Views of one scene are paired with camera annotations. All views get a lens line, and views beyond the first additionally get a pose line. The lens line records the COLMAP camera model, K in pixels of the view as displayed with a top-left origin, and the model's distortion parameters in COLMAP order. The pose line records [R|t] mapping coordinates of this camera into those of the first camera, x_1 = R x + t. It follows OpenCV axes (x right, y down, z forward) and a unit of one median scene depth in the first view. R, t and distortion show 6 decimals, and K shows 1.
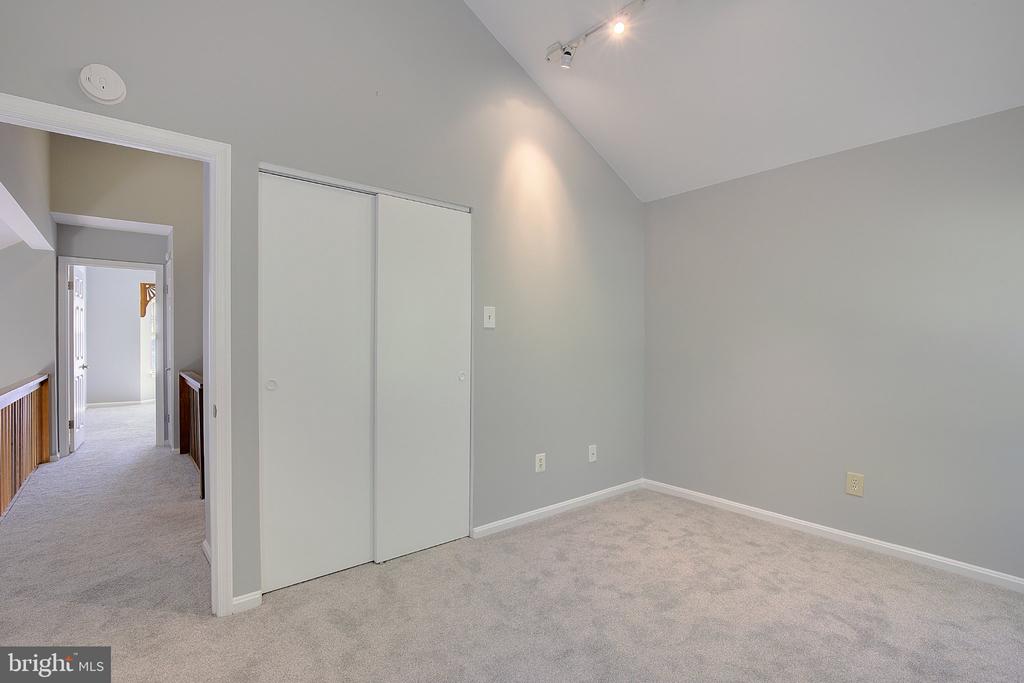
lens RADIAL K [[477.0, 0, 517.7], [0, 477.0, 345.0], [0, 0, 1]] dist [-0.017598, 0.002417]
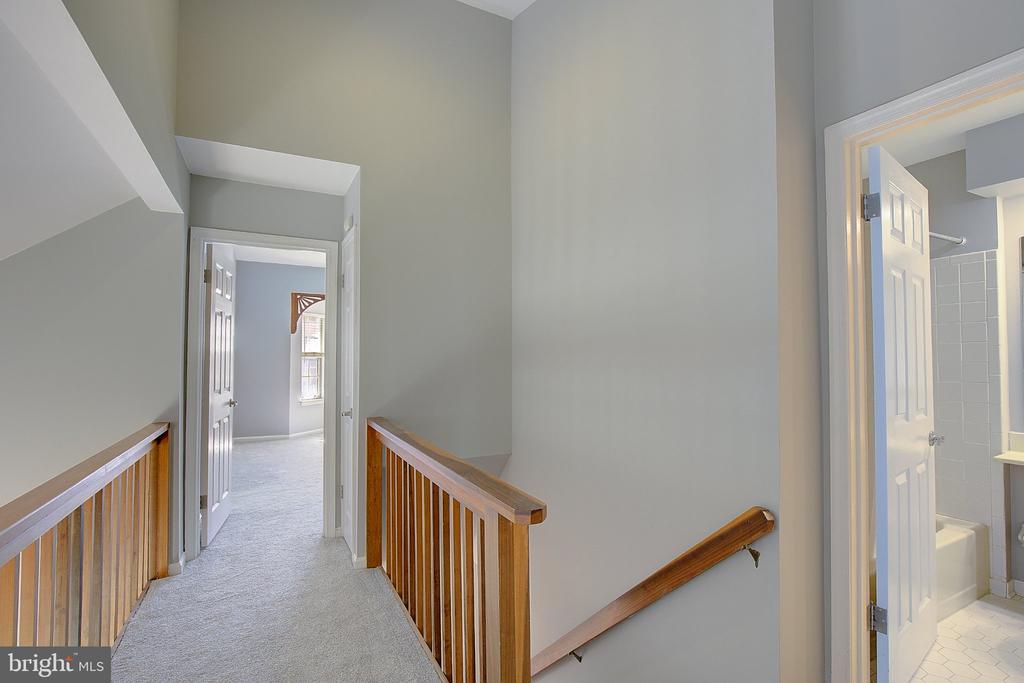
lens RADIAL K [[477.0, 0, 511.0], [0, 477.0, 340.7], [0, 0, 1]] dist [-0.017598, 0.002417]
pose [[0.975720, -0.013706, -0.218593, -0.423864], [0.003528, 0.998894, -0.046883, -0.010739], [0.218994, 0.044974, 0.974689, 0.480454]]
